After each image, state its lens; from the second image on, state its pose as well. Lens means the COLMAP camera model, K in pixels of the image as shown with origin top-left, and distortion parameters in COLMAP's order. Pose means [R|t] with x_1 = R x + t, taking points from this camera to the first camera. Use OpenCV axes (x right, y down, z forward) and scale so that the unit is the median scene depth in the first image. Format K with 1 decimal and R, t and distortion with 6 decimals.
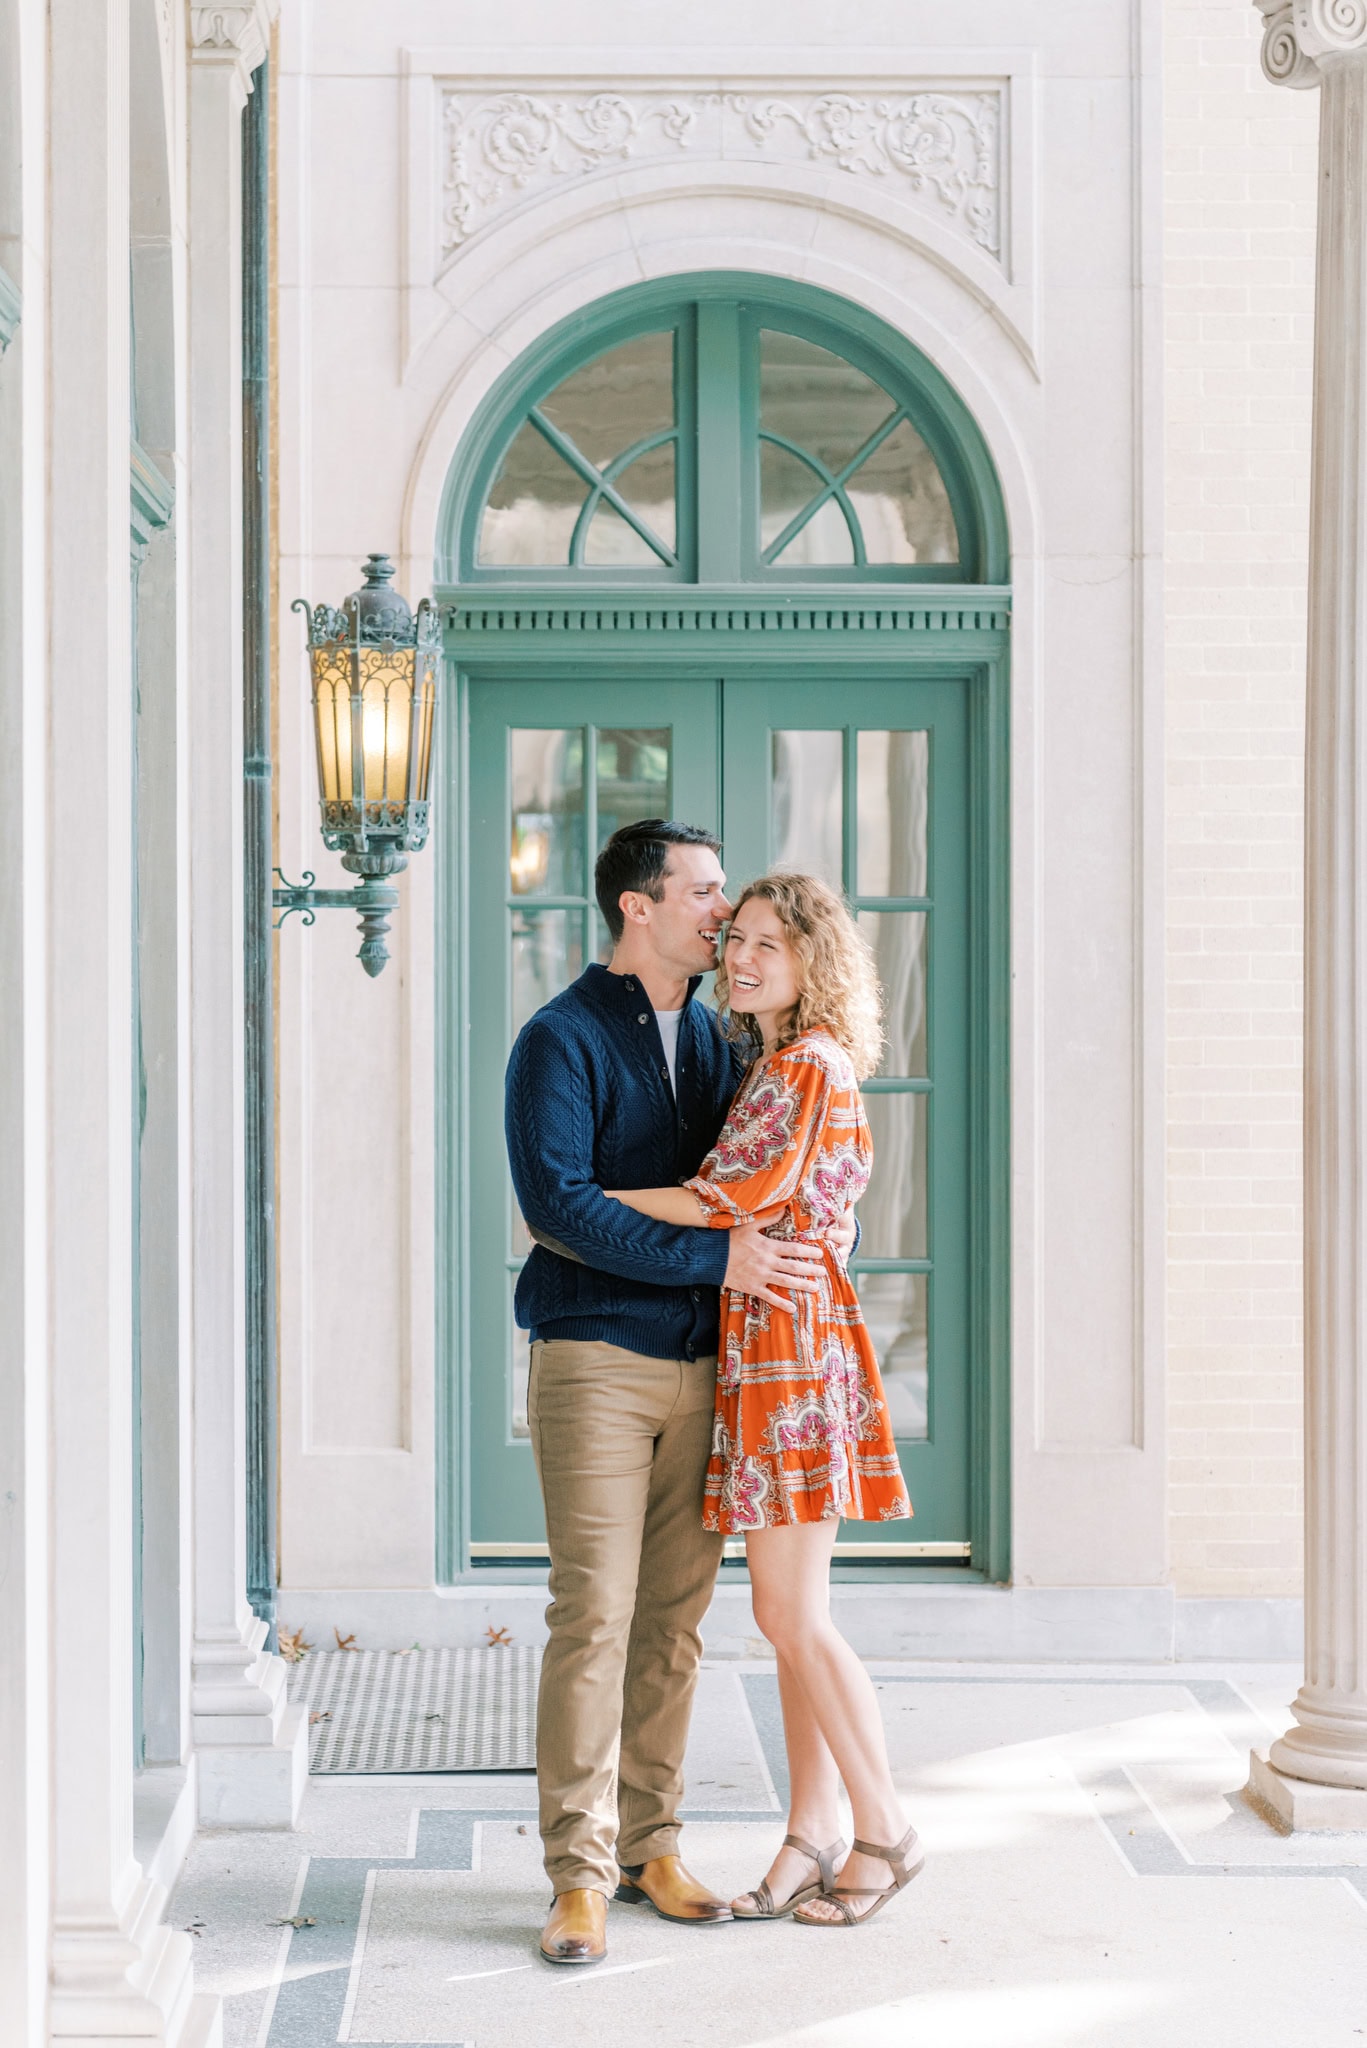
lens RADIAL K [[4998.6, 0, 729.0], [0, 4998.6, 1071.5], [0, 0, 1]] dist [-0.052636, -0.806081]
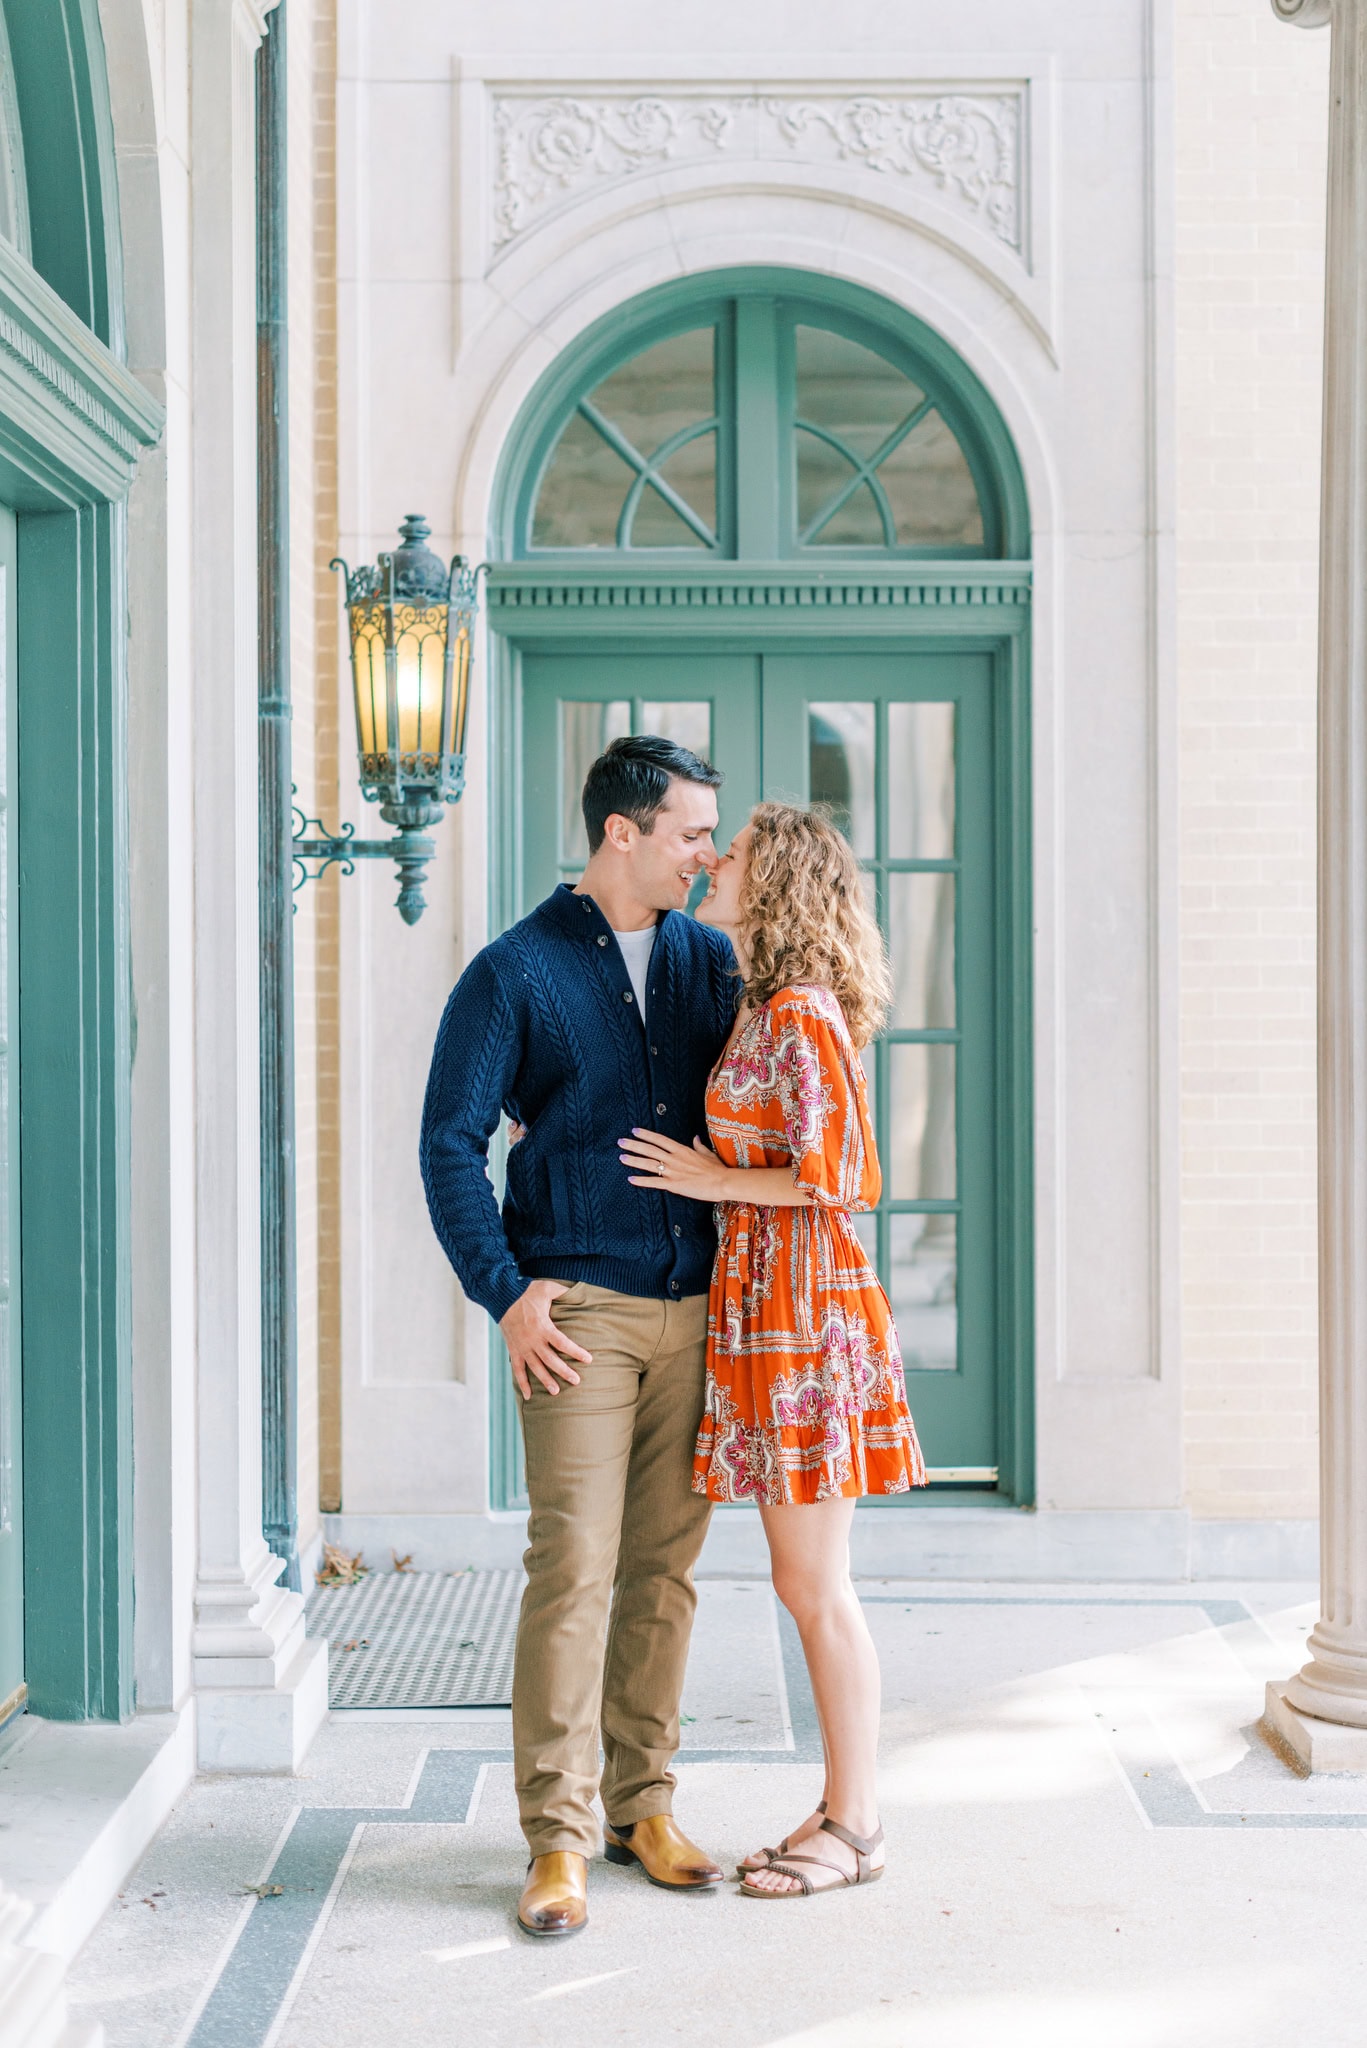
lens RADIAL K [[5358.4, 0, 681.8], [0, 5358.4, 912.0], [0, 0, 1]] dist [-0.135357, 0.795788]
pose [[0.999983, -0.002708, -0.005188, -0.011687], [0.002636, 0.999900, -0.013880, -0.007518], [0.005225, 0.013866, 0.999890, -0.128347]]
